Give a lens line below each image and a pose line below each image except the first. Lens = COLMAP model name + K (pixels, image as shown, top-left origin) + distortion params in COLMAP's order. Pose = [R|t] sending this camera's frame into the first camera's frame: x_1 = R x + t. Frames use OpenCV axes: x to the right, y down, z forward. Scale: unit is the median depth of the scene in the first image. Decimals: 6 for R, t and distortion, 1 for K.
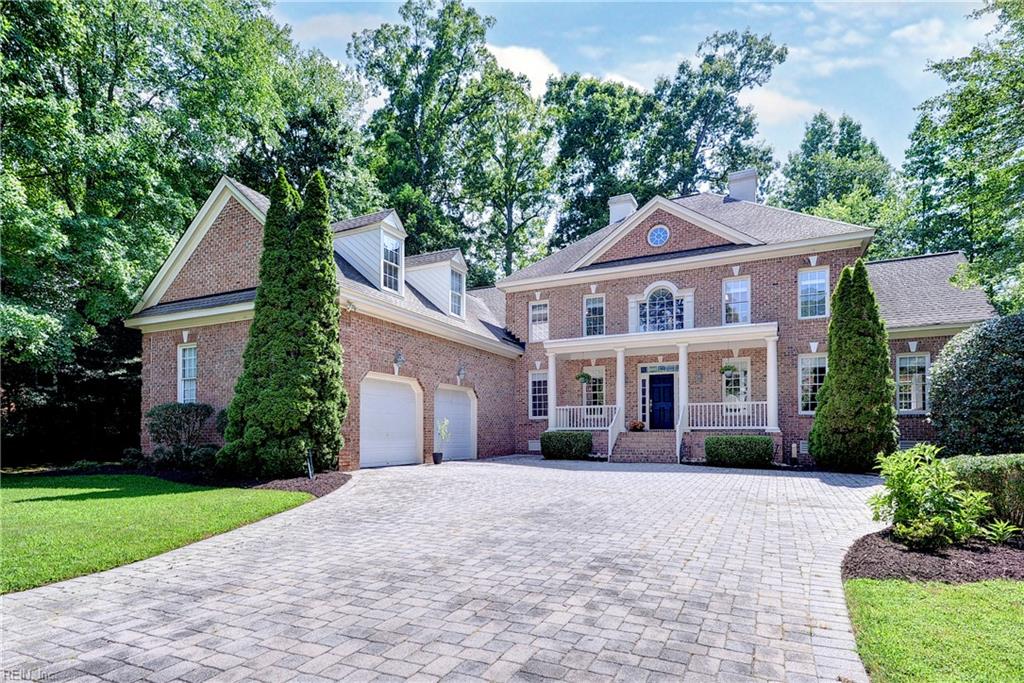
lens RADIAL K [[540.9, 0, 512.0], [0, 540.9, 341.5], [0, 0, 1]] dist [0.021080, -0.000720]
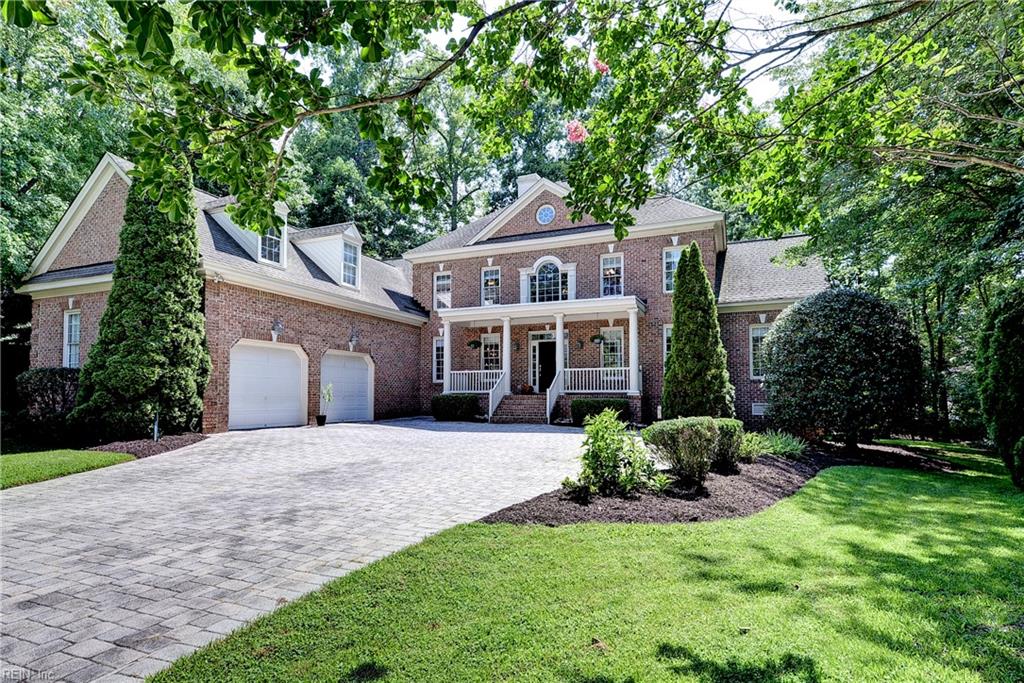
lens RADIAL K [[519.1, 0, 513.6], [0, 519.1, 294.8], [0, 0, 1]] dist [0.002958, -0.001048]
pose [[0.998127, 0.012140, 0.059962, 0.184016], [-0.010853, 0.999705, -0.021744, -0.012623], [-0.060208, 0.021053, 0.997964, -0.044365]]
